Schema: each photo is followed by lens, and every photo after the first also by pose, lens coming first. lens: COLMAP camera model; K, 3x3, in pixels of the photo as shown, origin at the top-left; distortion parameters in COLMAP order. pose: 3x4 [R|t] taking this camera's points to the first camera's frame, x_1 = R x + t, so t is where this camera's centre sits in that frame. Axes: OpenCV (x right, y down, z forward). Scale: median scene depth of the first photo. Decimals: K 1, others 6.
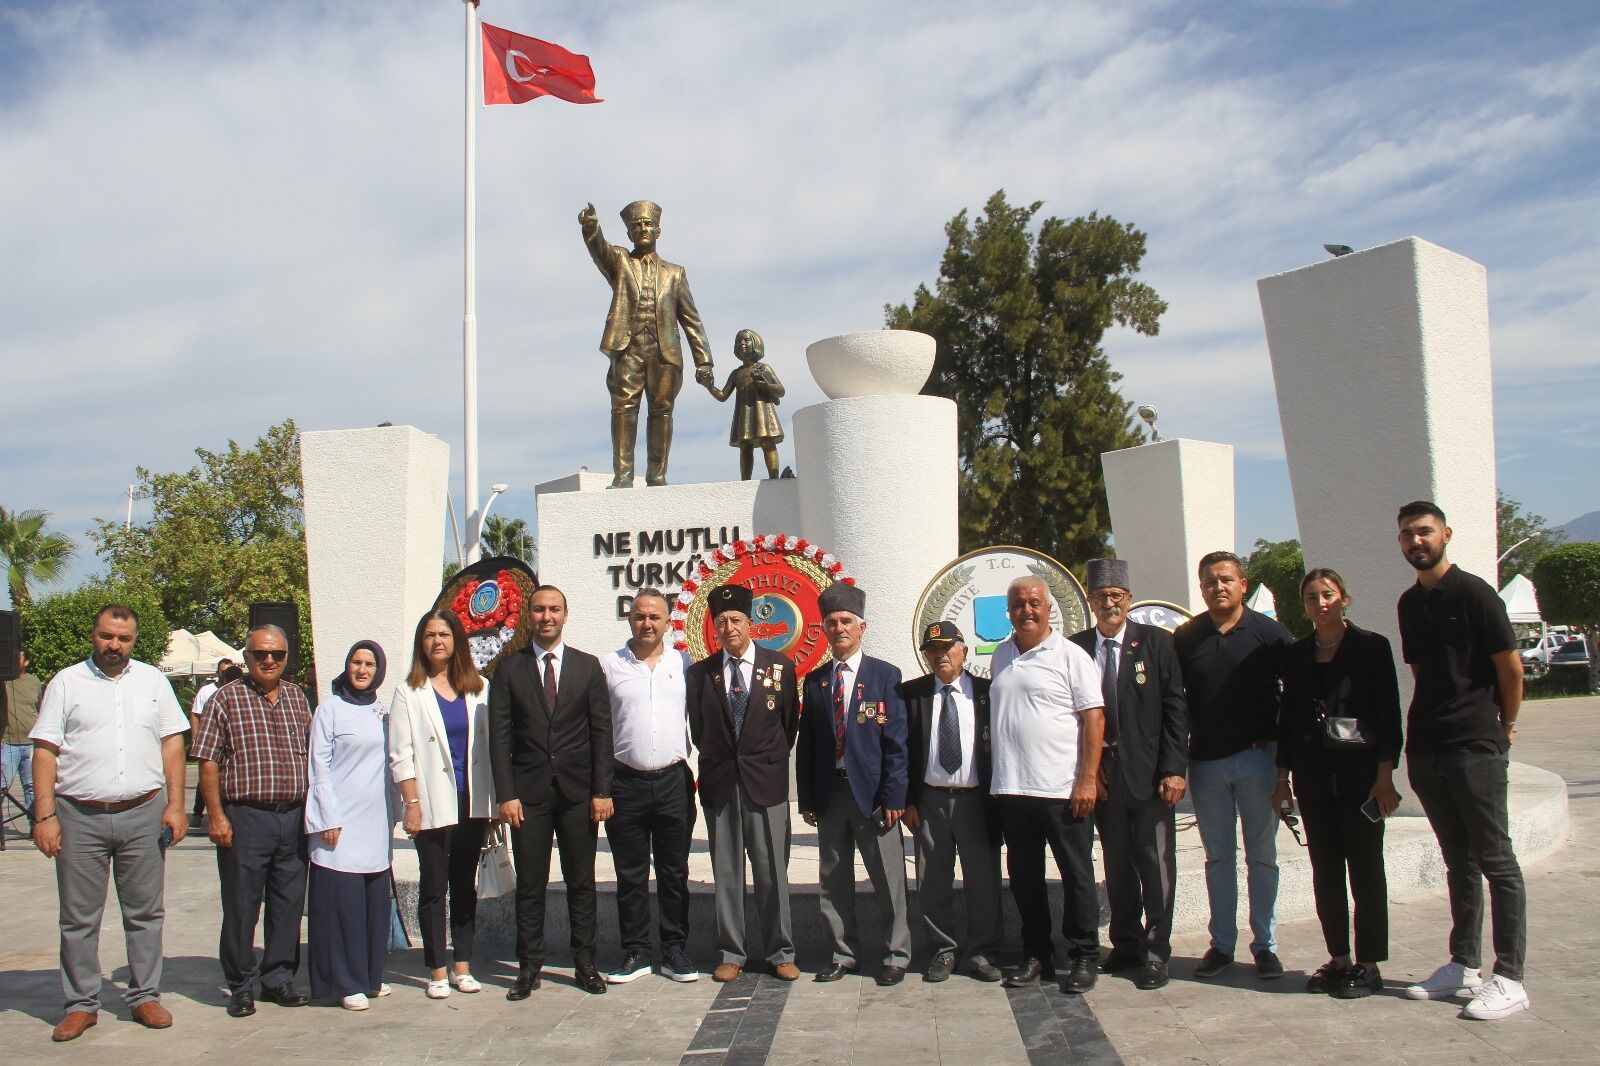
lens RADIAL K [[1279.6, 0, 790.6], [0, 1279.6, 521.8], [0, 0, 1]] dist [-0.149718, 0.092661]
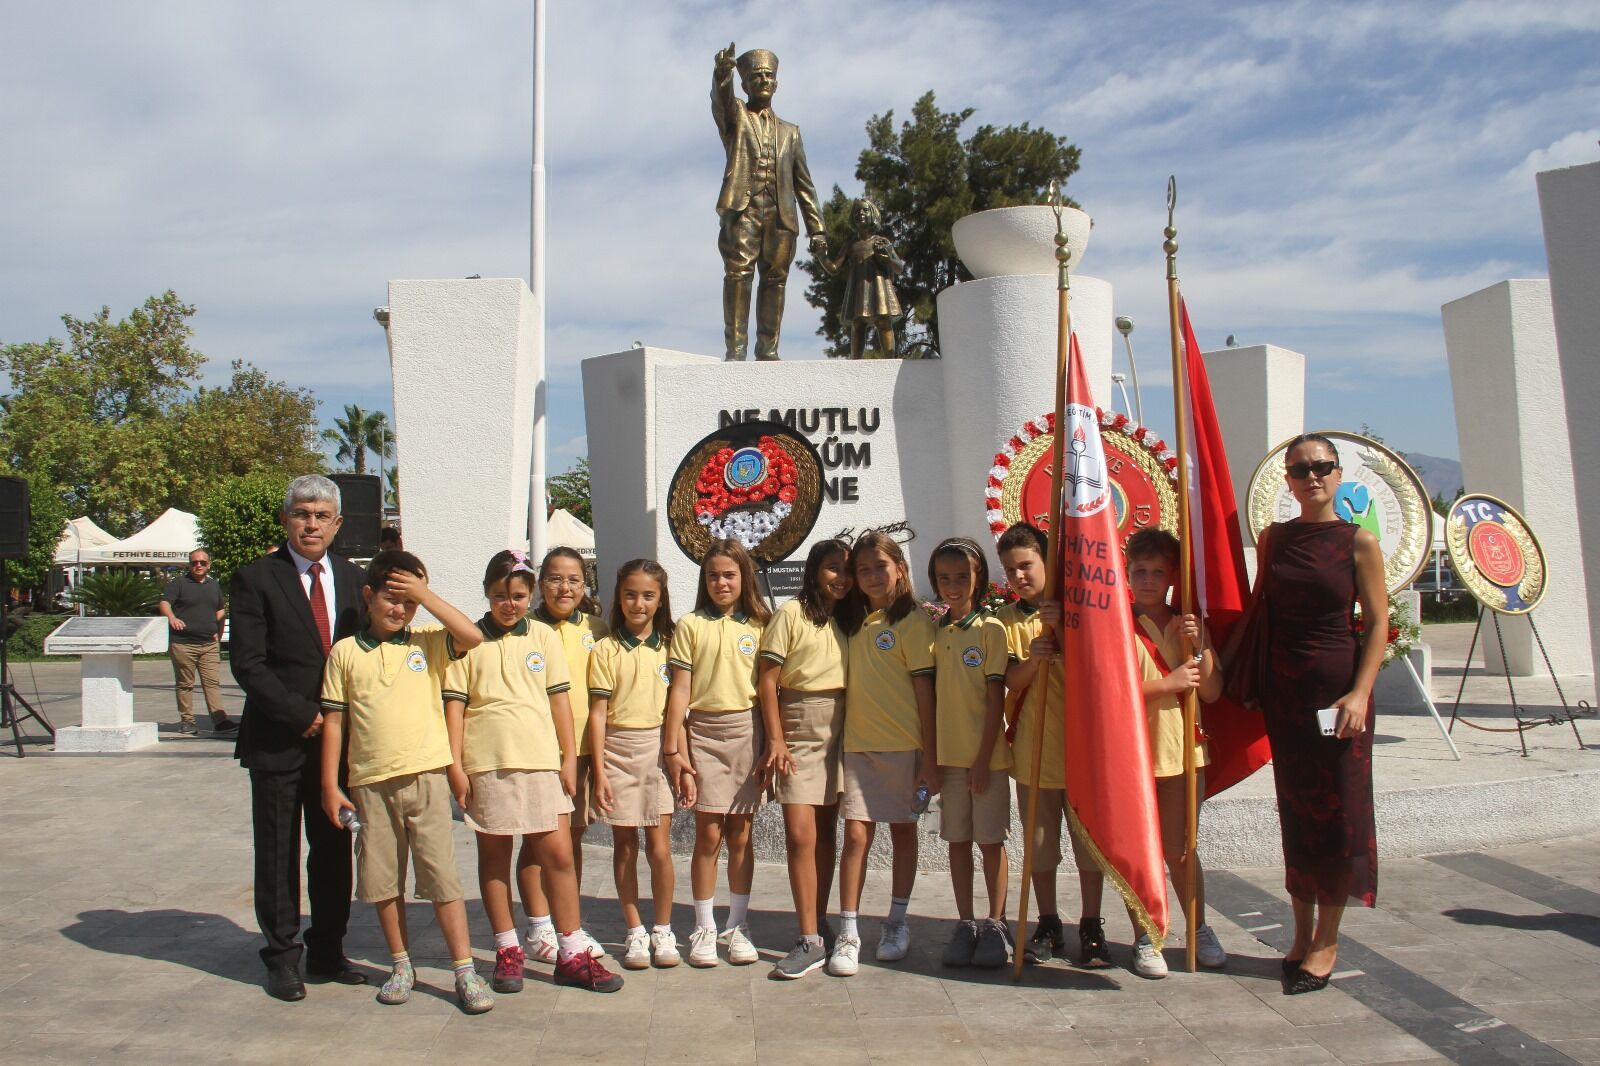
lens RADIAL K [[1279.6, 0, 813.9], [0, 1279.6, 510.6], [0, 0, 1]] dist [-0.149718, 0.092661]
pose [[0.988001, 0.031274, 0.151250, -0.234277], [-0.040613, 0.997428, 0.059058, 0.025828], [-0.149014, -0.064492, 0.986730, 0.091893]]
